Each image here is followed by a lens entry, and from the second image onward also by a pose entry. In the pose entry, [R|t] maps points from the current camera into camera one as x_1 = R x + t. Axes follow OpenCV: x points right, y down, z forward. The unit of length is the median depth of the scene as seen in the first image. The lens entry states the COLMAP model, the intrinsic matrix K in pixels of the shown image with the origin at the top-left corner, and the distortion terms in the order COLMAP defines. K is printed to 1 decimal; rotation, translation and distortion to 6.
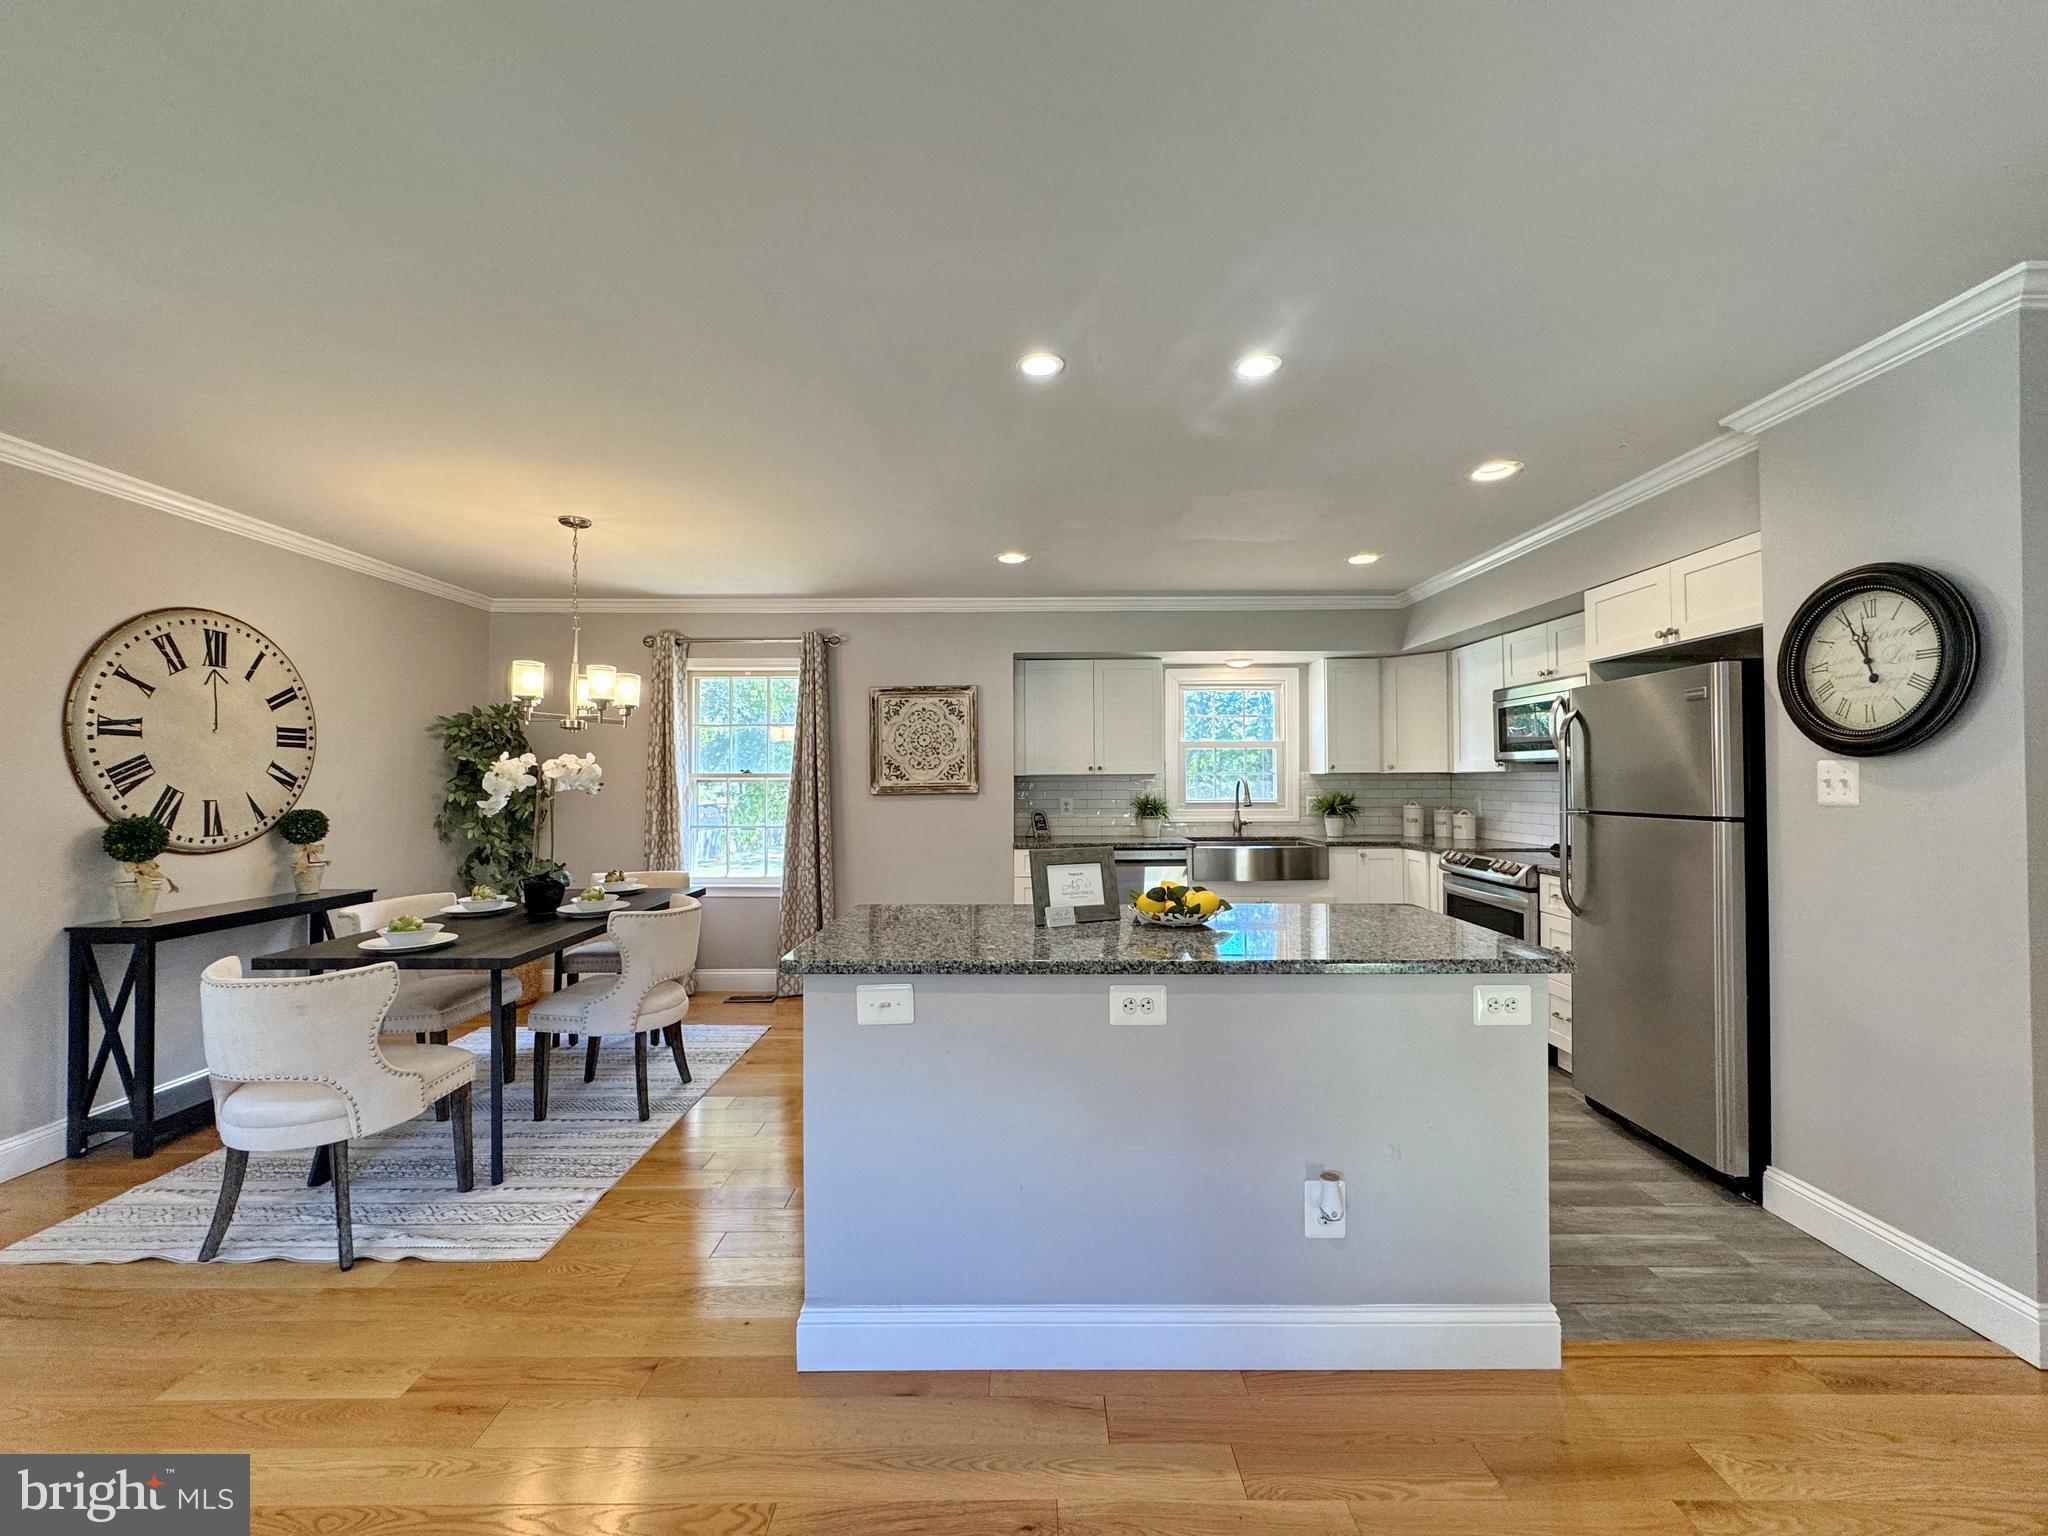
lens RADIAL K [[824.6, 0, 1011.2], [0, 824.6, 763.3], [0, 0, 1]] dist [-0.002218, 0.000163]
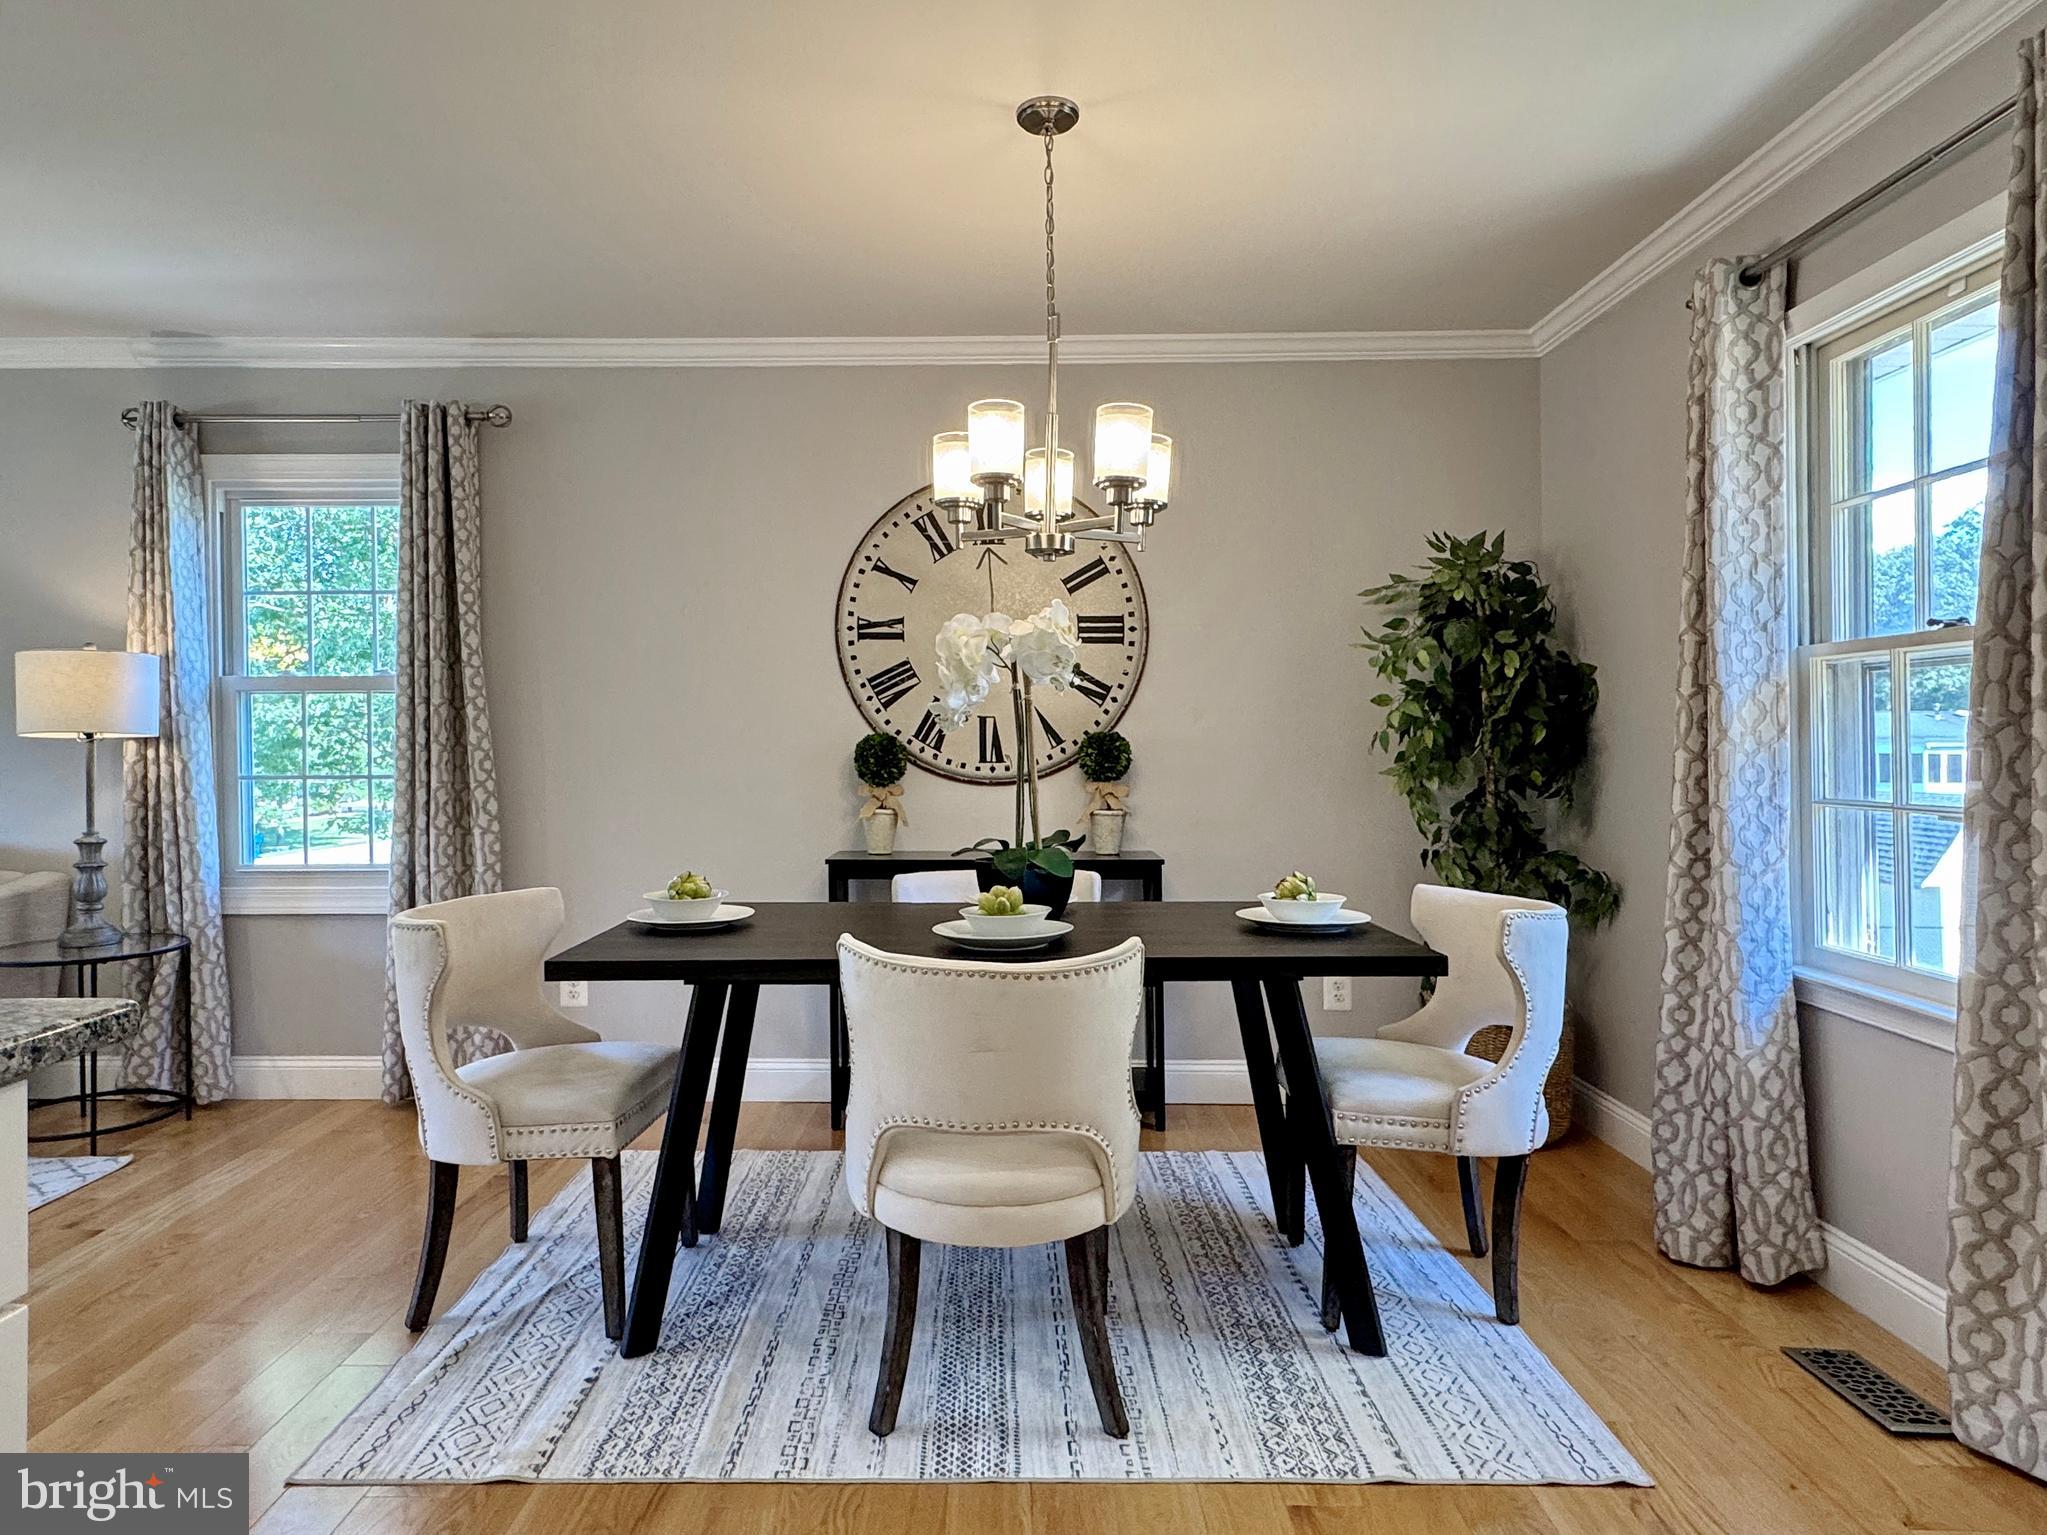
lens RADIAL K [[1227.0, 0, 1019.8], [0, 1227.0, 741.9], [0, 0, 1]] dist [0.000757, 0.000841]
pose [[-0.001200, 0.008029, -0.999967, 0.181932], [0.021536, 0.999736, 0.008001, 0.057247], [0.999767, -0.021525, -0.001372, 0.975579]]
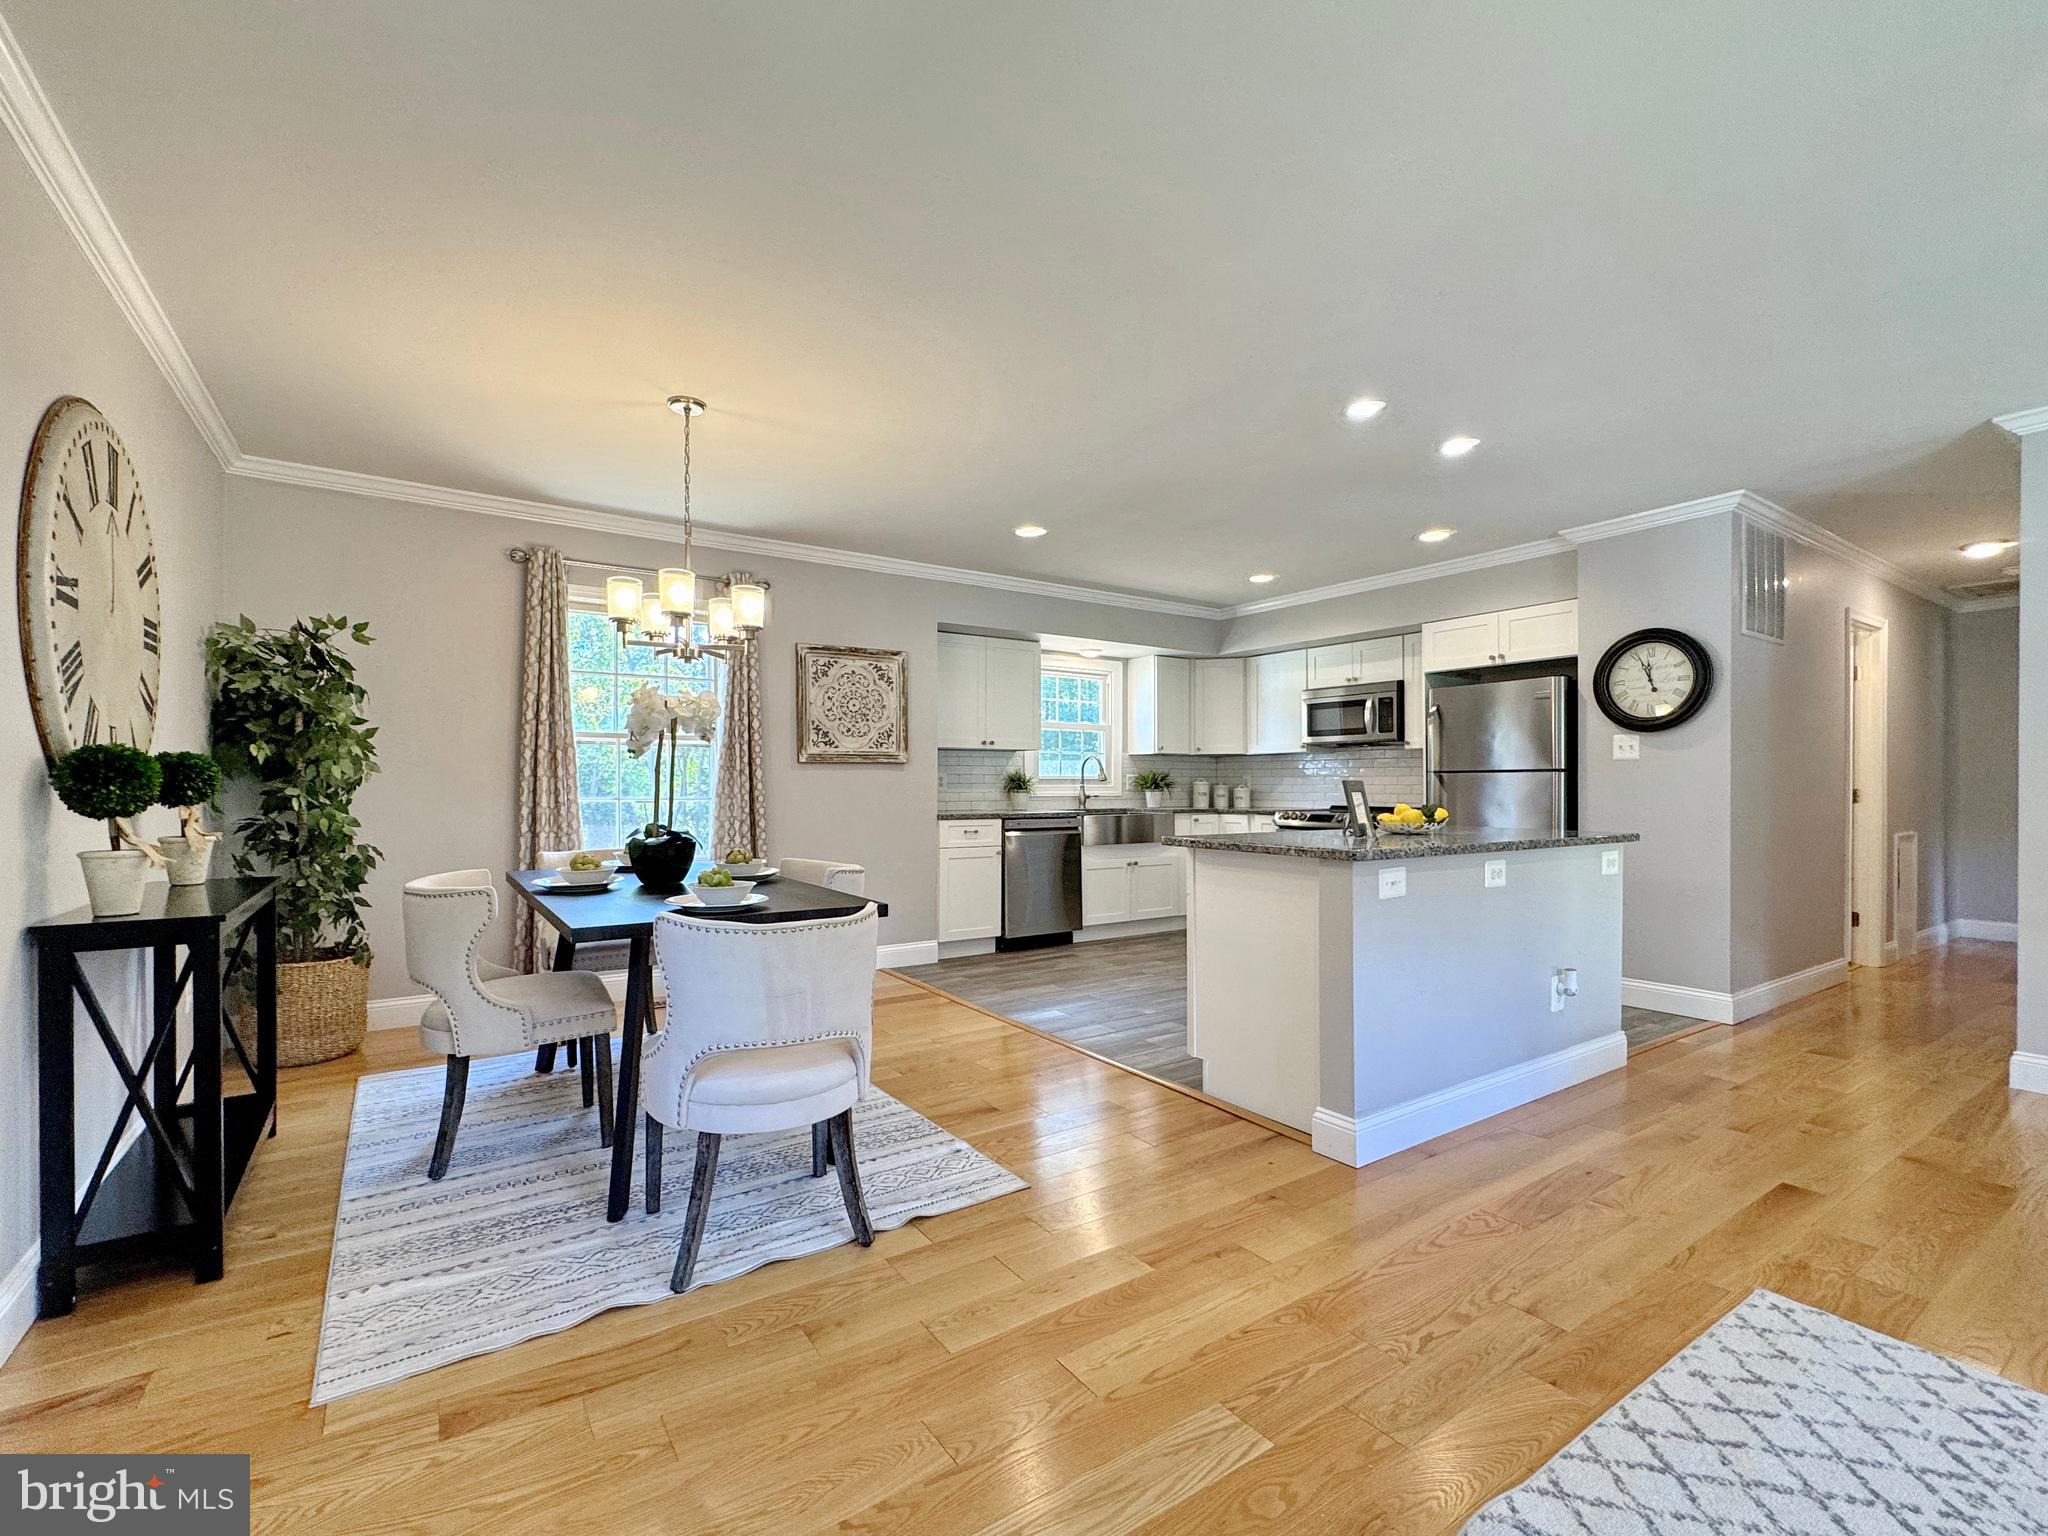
lens RADIAL K [[897.5, 0, 1019.7], [0, 897.5, 784.1], [0, 0, 1]] dist [-0.002293, 0.000157]
pose [[0.828176, 0.006581, 0.560430, -0.764425], [-0.017385, 0.999752, 0.013950, 0.064299], [-0.560199, -0.021296, 0.828084, 0.074135]]
